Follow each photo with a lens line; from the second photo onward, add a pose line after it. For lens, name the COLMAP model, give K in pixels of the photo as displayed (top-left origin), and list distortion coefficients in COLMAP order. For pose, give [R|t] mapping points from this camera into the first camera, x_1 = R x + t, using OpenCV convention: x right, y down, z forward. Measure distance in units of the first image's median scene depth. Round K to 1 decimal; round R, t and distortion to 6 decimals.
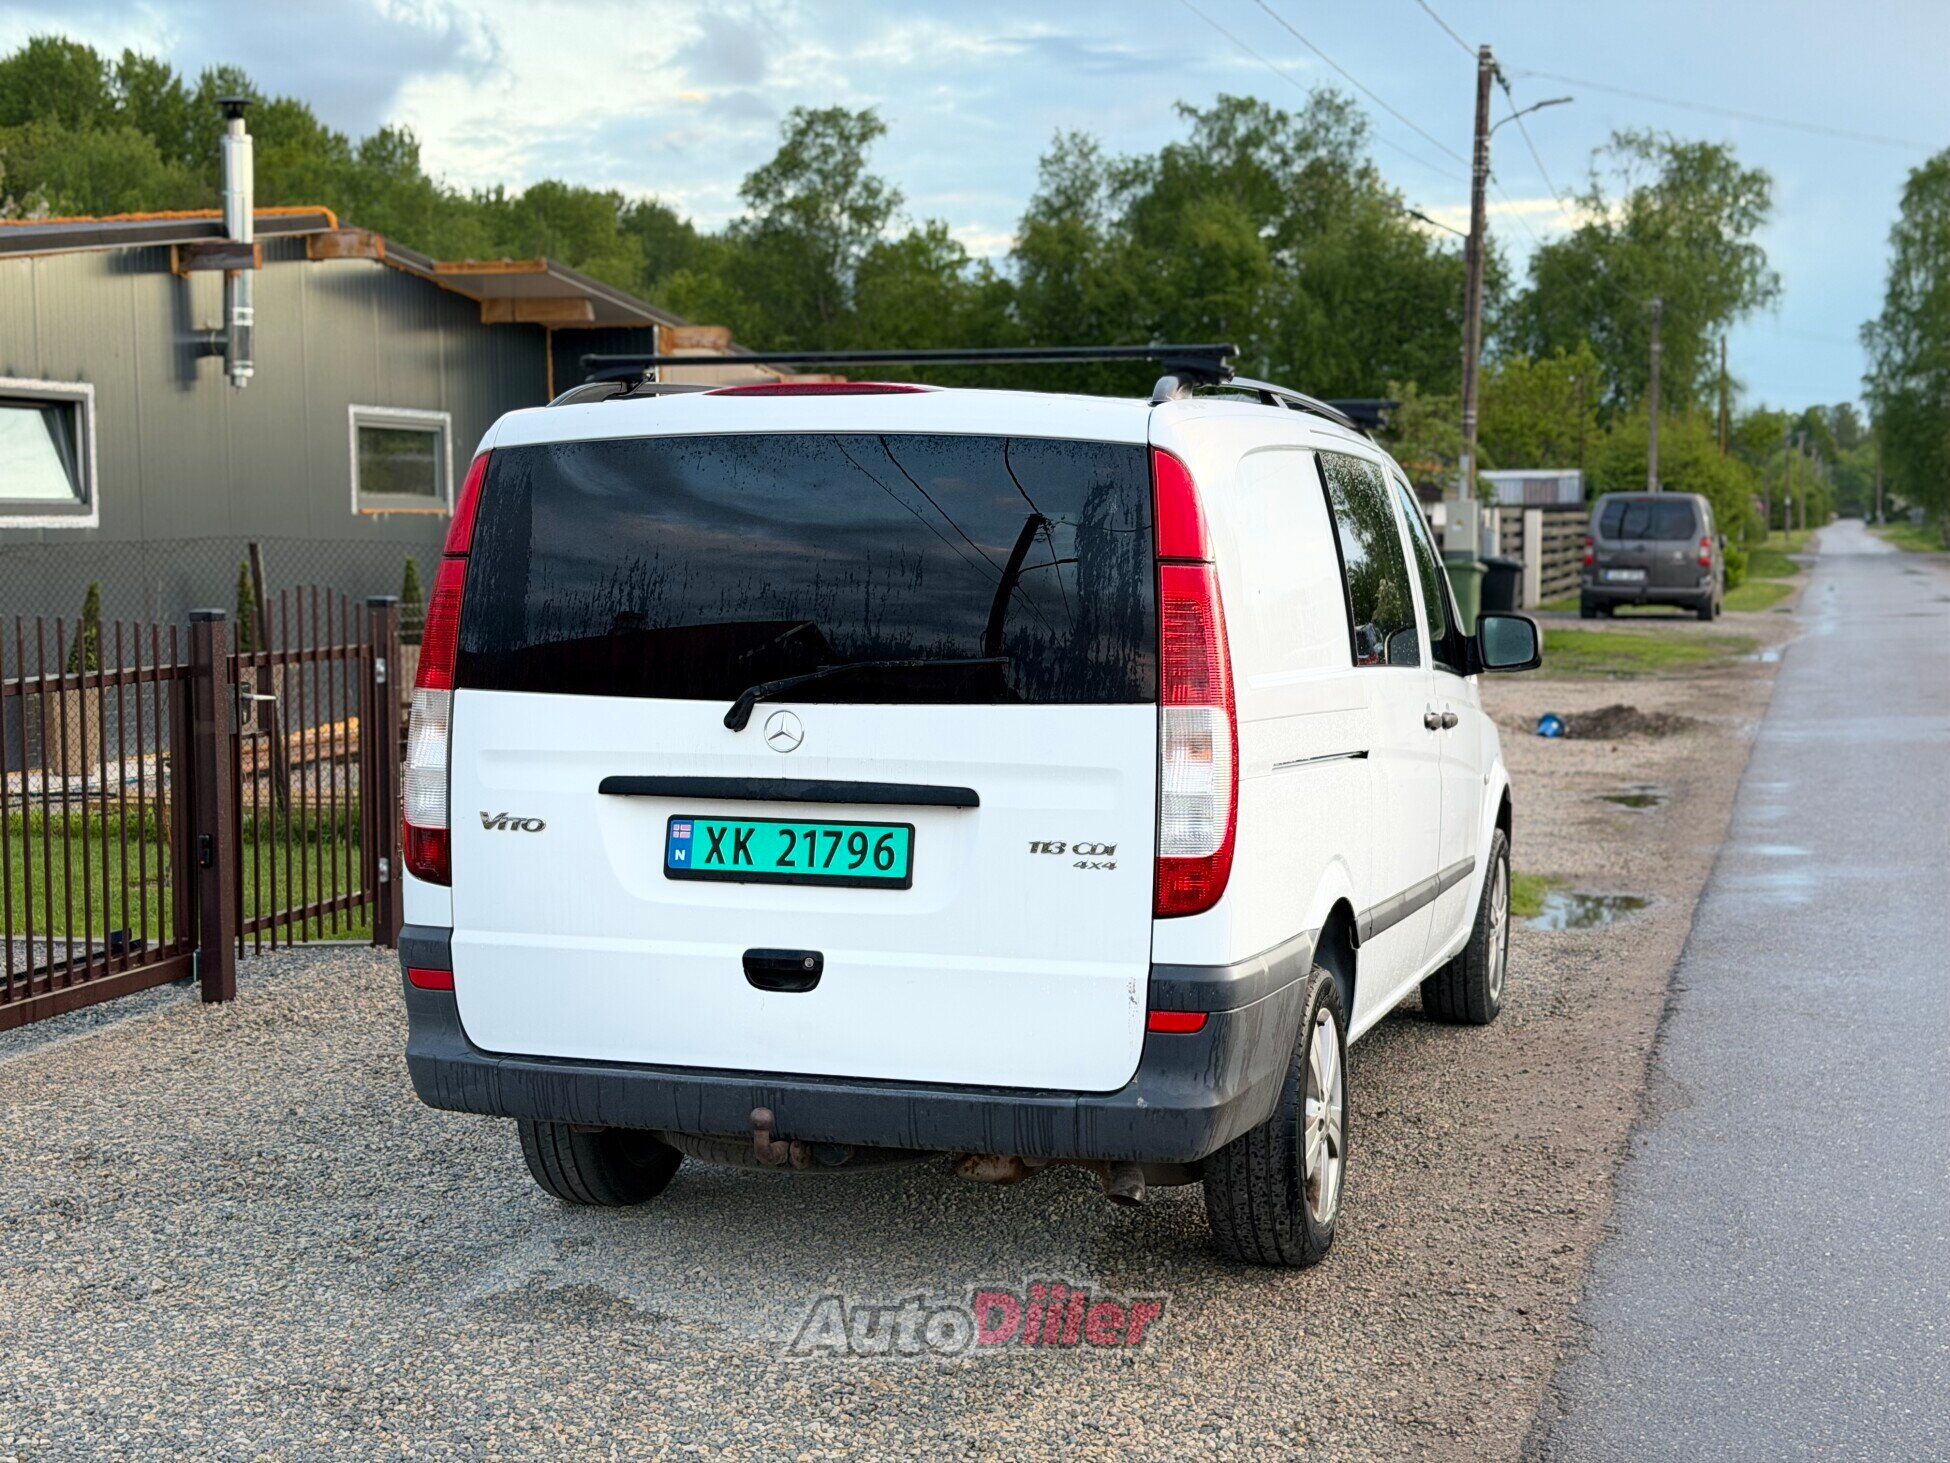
lens RADIAL K [[2701.4, 0, 975.7], [0, 2701.4, 793.8], [0, 0, 1]] dist [0.179527, -0.426894]
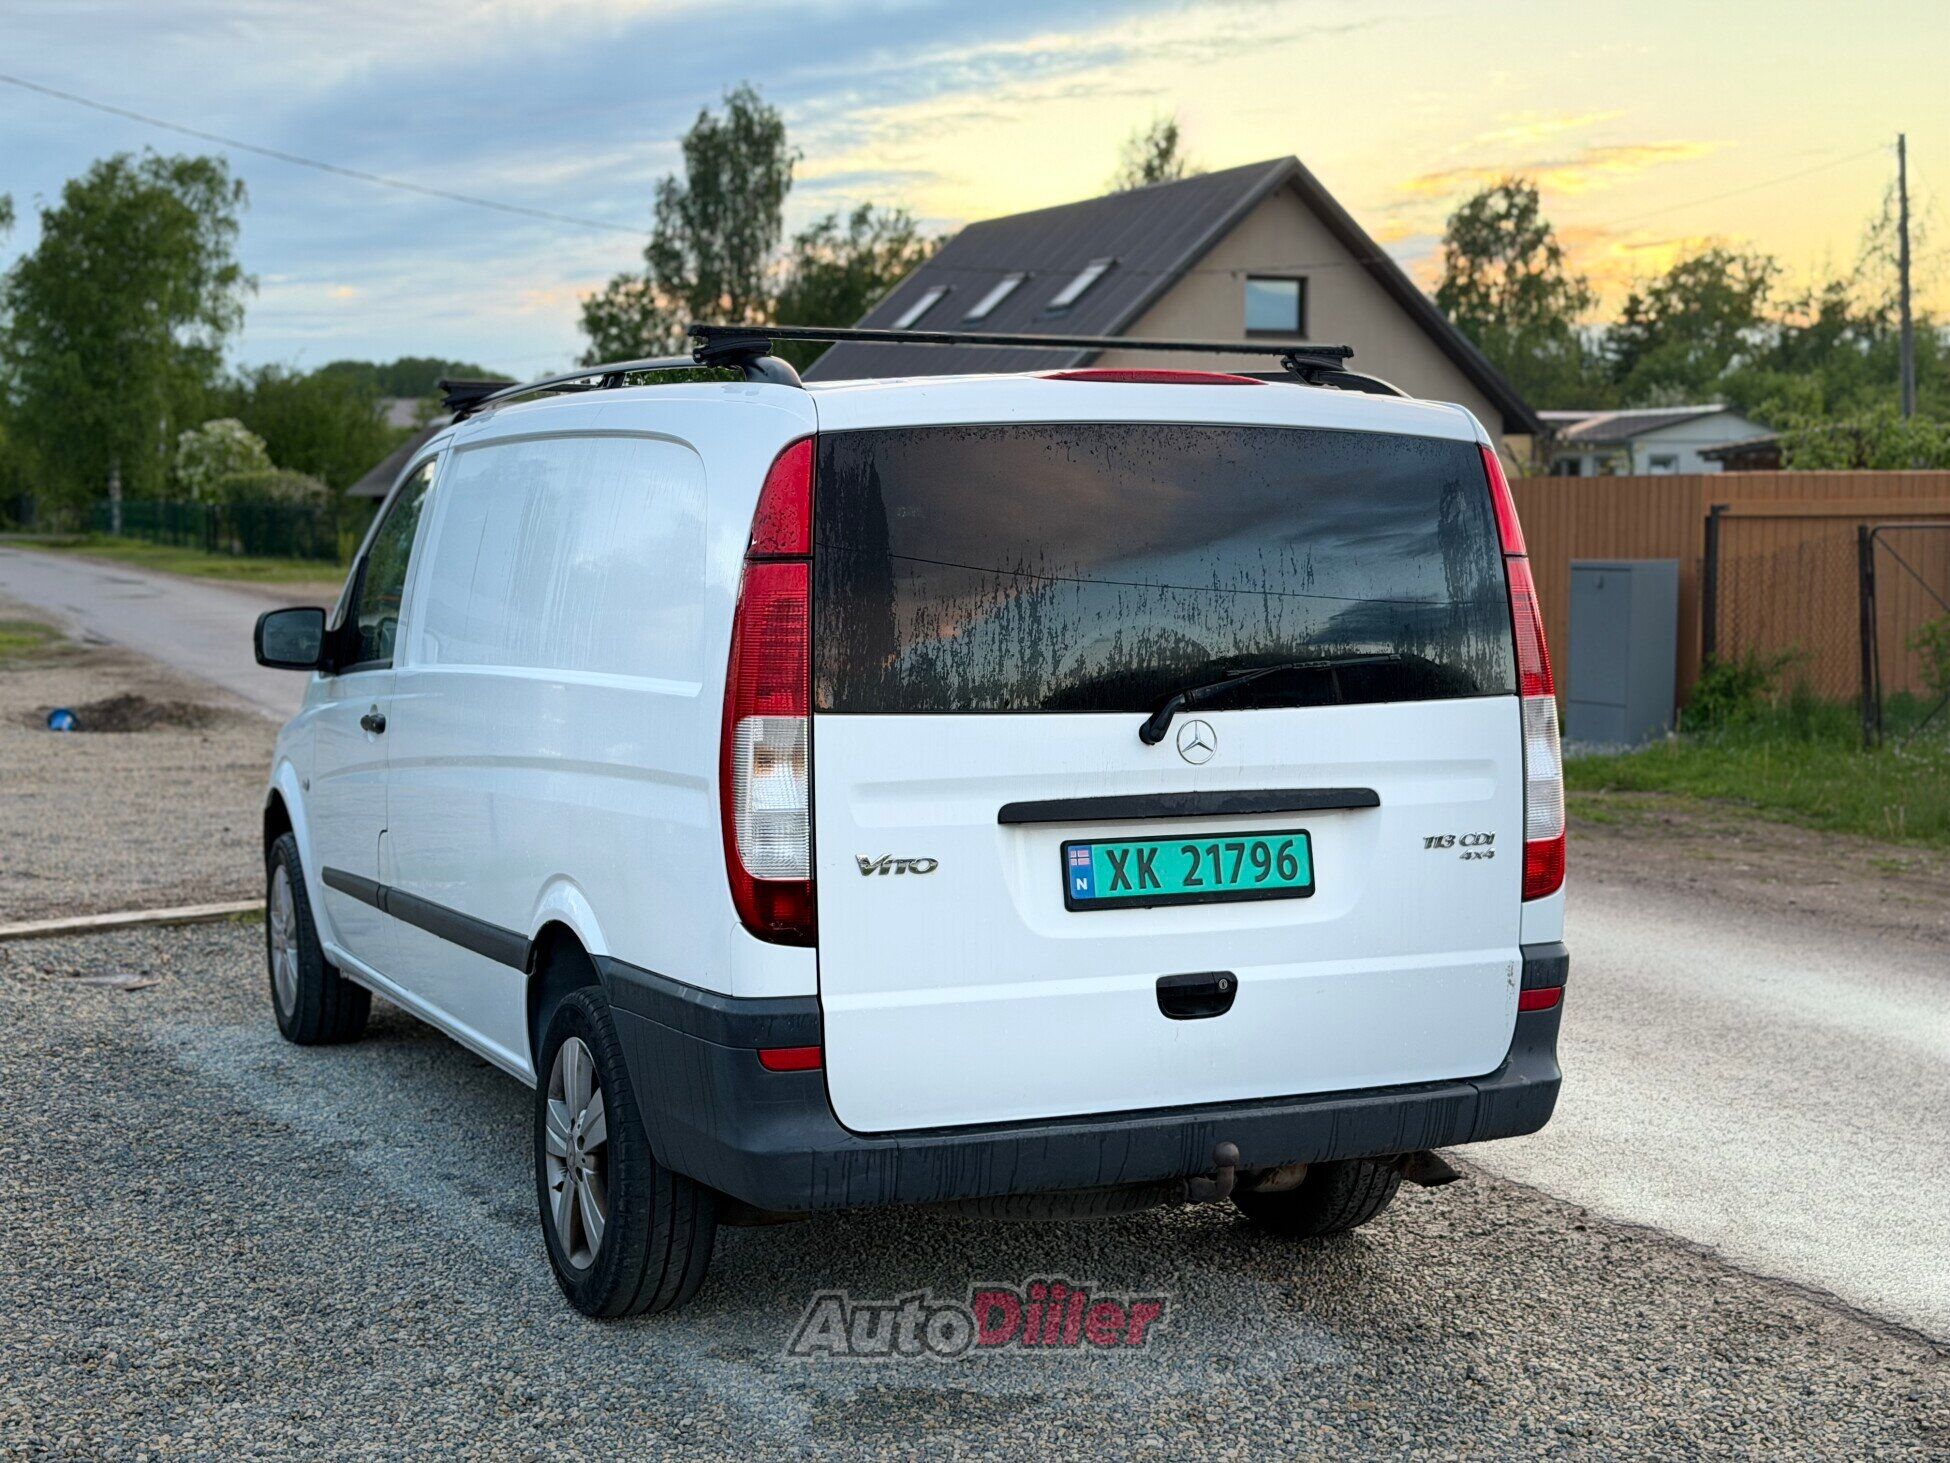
lens RADIAL K [[2701.4, 0, 975.7], [0, 2701.4, 793.8], [0, 0, 1]] dist [0.179527, -0.426894]
pose [[0.735164, -0.066136, 0.674655, -0.756896], [0.060939, 0.997648, 0.031394, -0.039006], [-0.675144, 0.018033, 0.737465, 0.356673]]
